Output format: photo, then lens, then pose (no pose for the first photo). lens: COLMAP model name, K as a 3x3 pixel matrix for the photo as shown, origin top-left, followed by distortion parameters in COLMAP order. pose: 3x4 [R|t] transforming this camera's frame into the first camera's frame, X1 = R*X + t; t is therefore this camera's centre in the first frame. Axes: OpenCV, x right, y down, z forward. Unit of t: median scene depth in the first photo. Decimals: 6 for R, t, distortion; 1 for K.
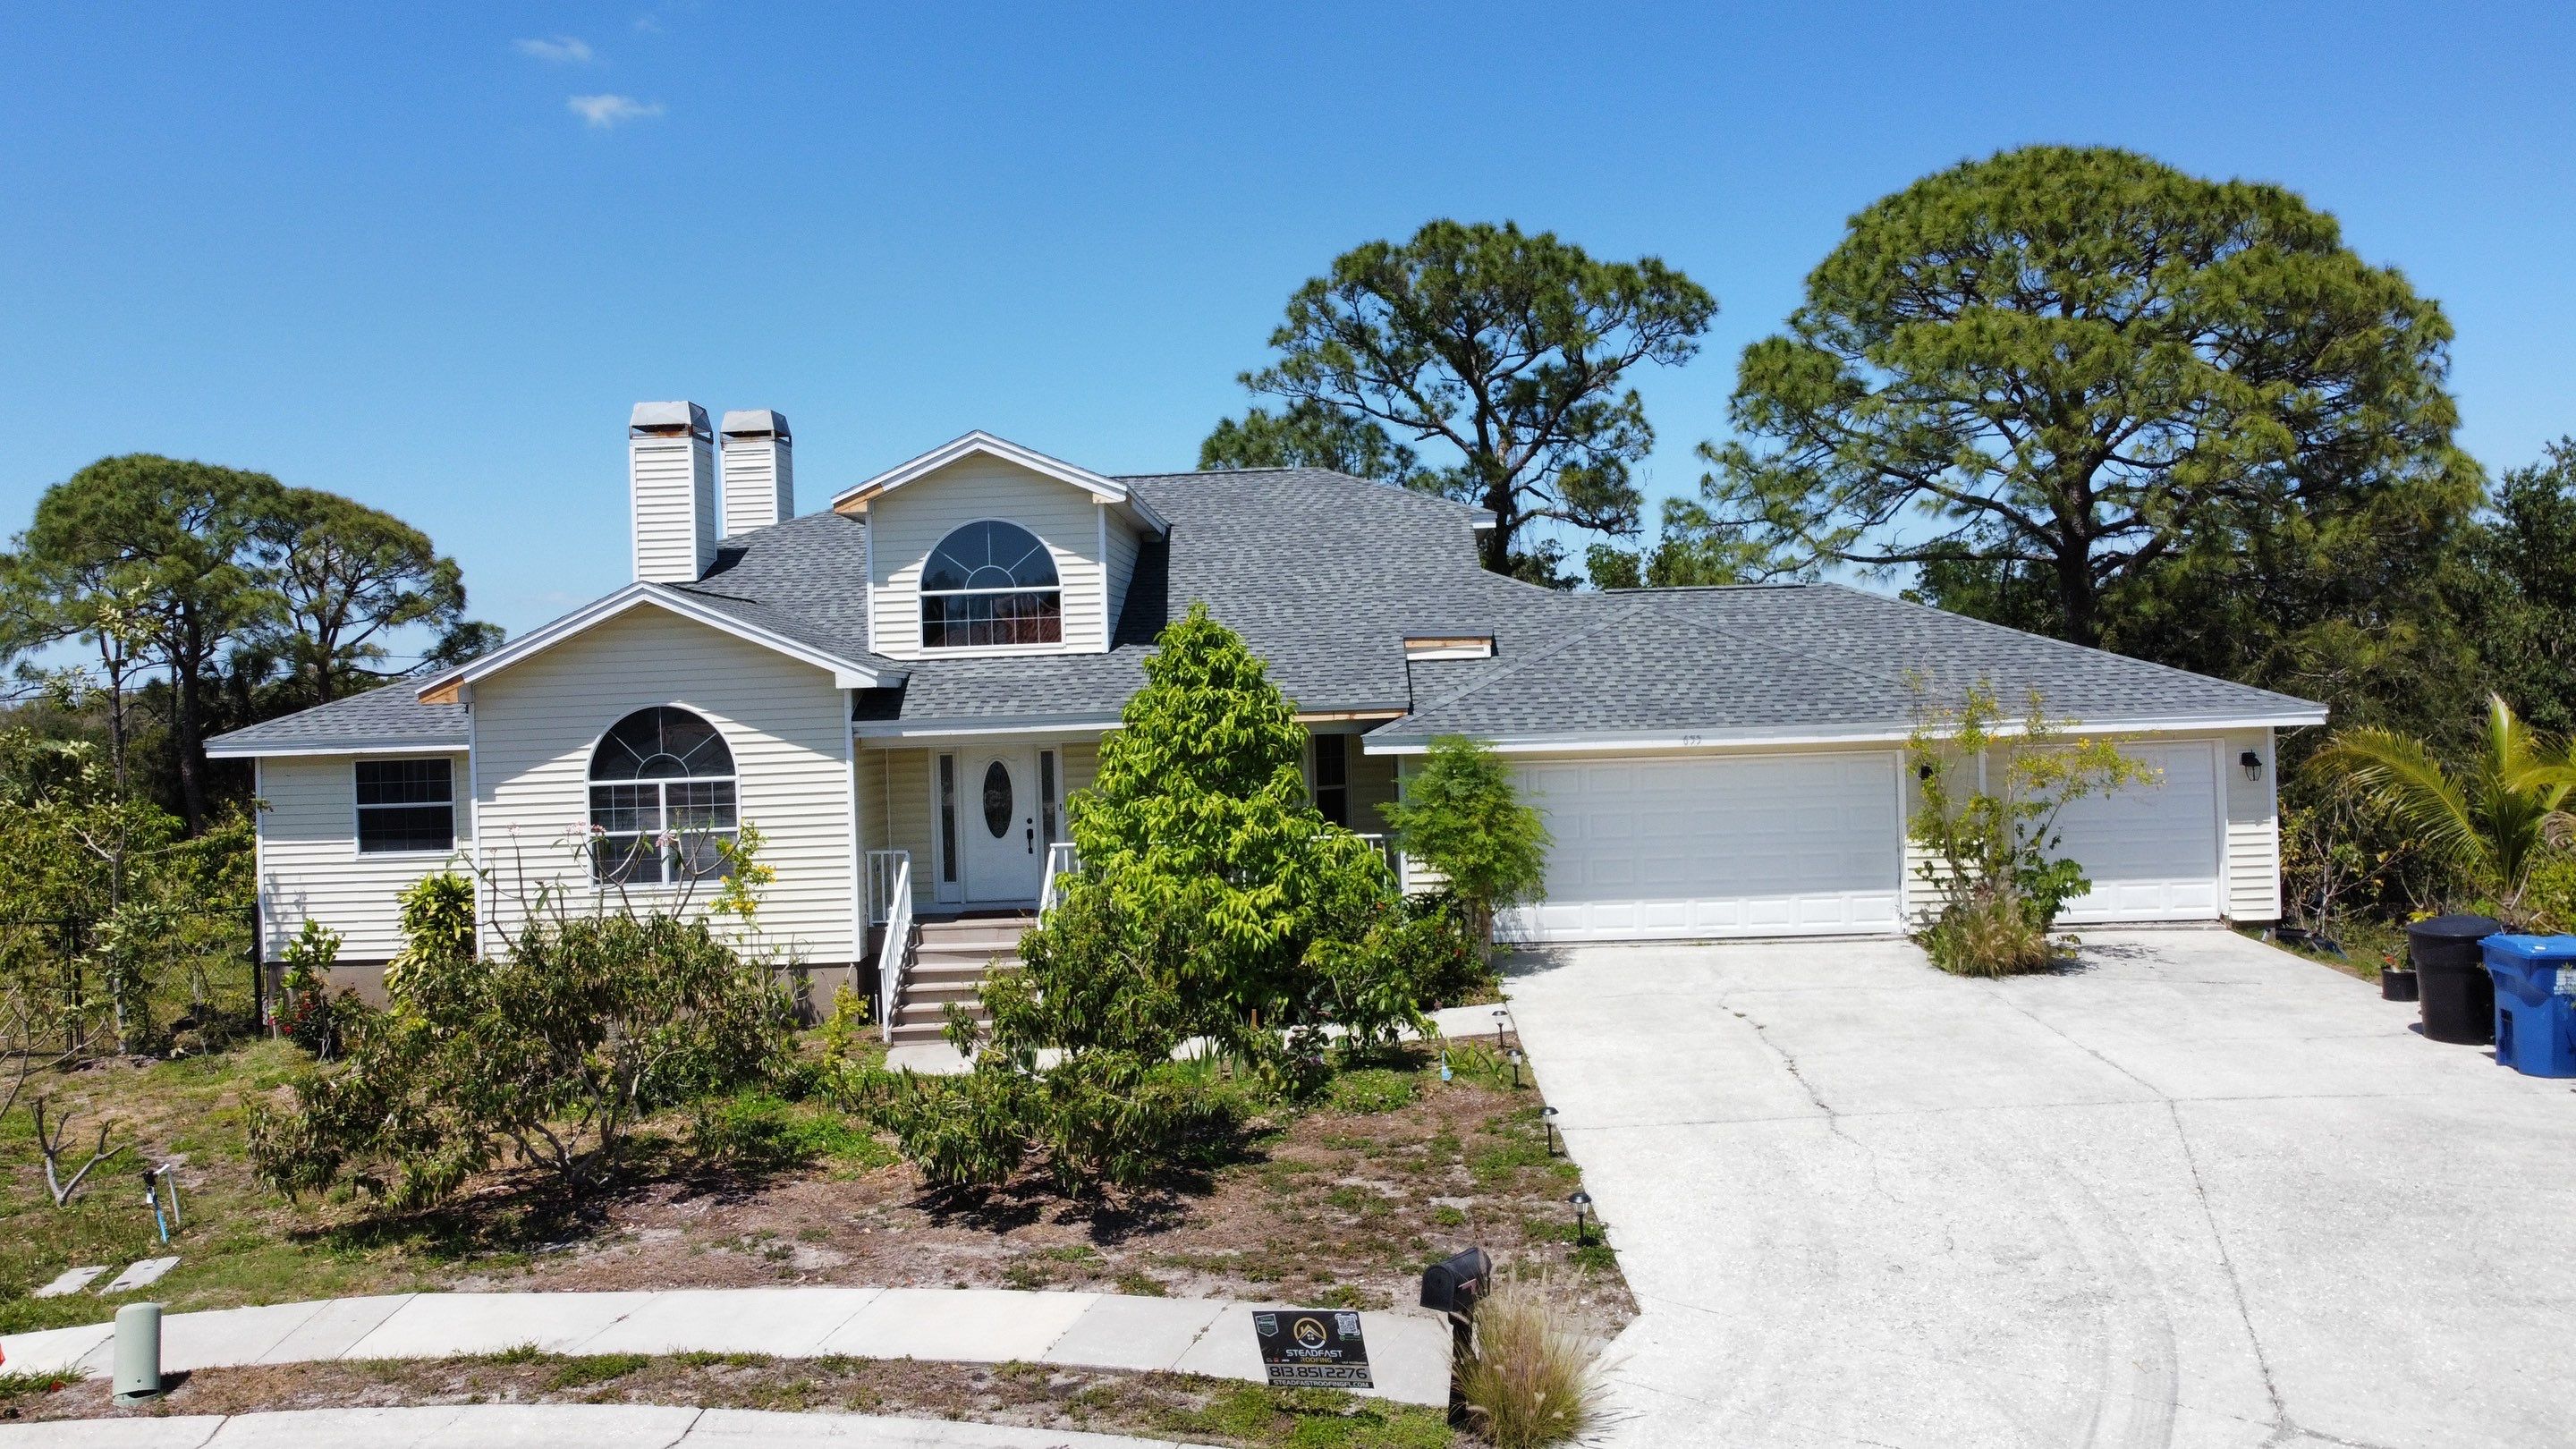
lens RADIAL K [[1955.0, 0, 1245.2], [0, 1955.0, 674.9], [0, 0, 1]] dist [-0.004844, -0.004742]
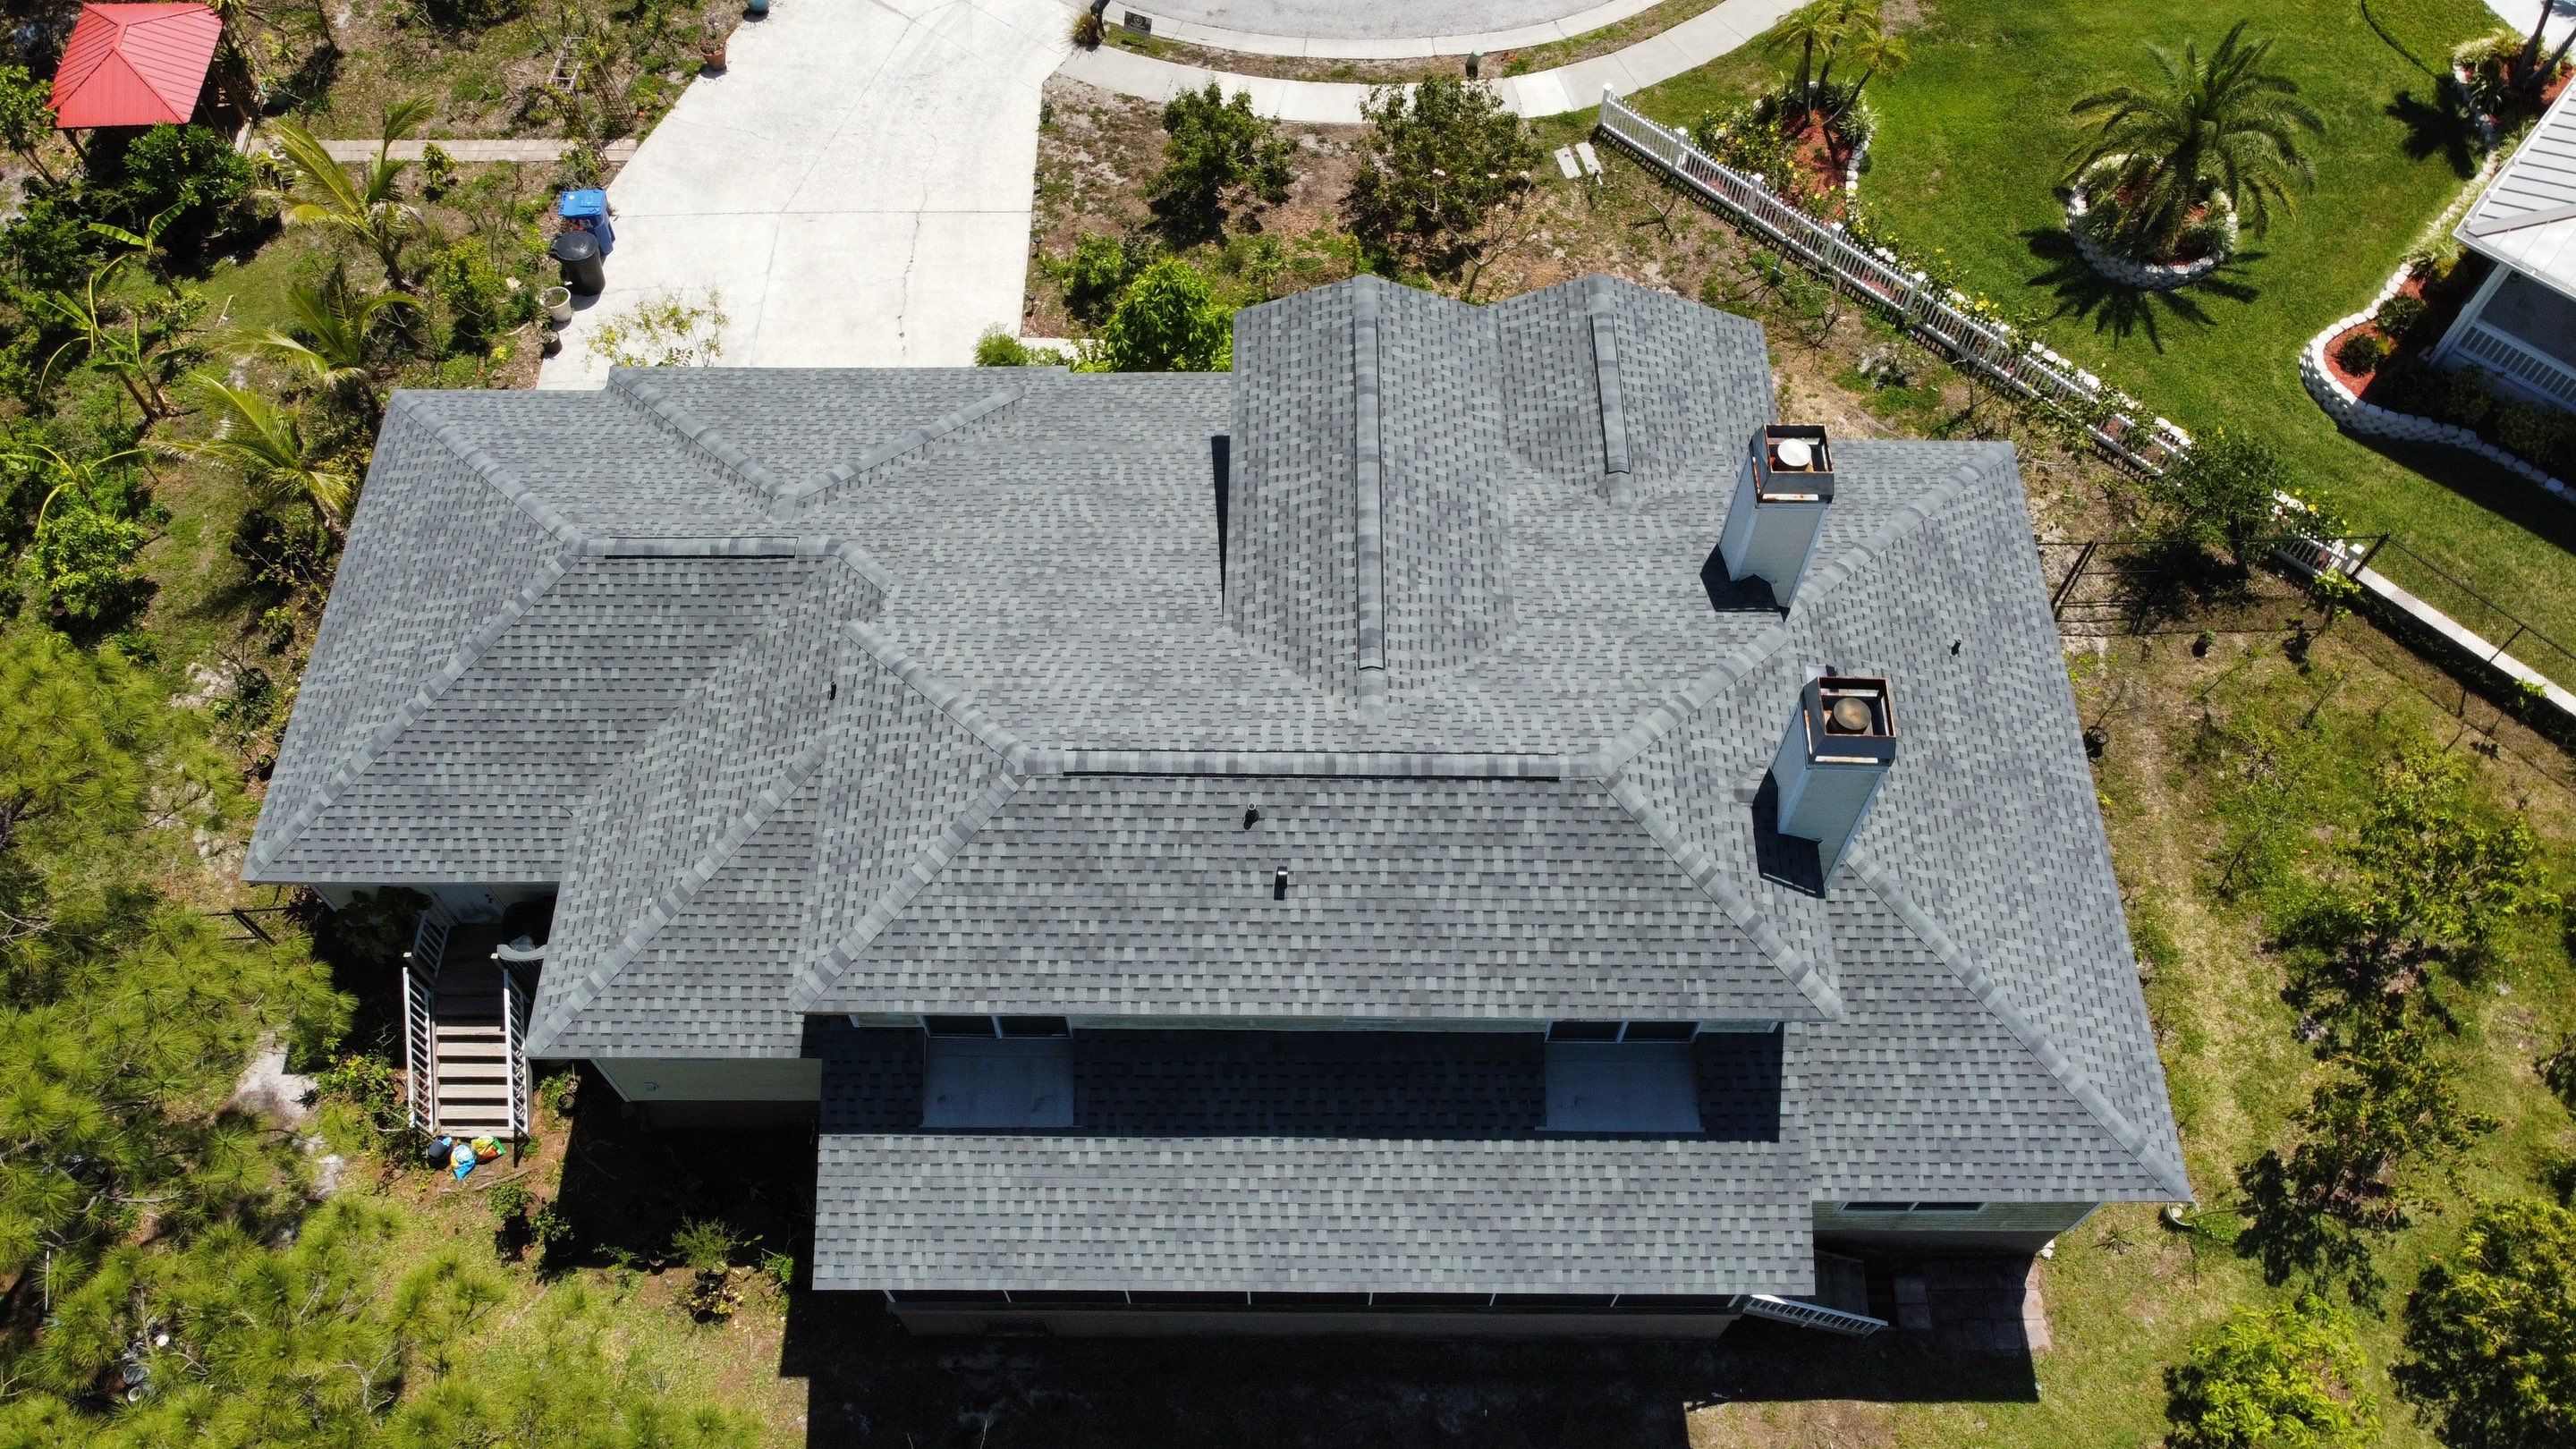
lens RADIAL K [[1939.5, 0, 1248.6], [0, 1939.5, 706.1], [0, 0, 1]] dist [0.002469, -0.008116]
pose [[-0.998010, 0.059893, 0.019706, -0.079272], [0.048545, 0.530453, 0.846324, -0.967143], [0.040236, 0.845596, -0.532305, 1.850860]]
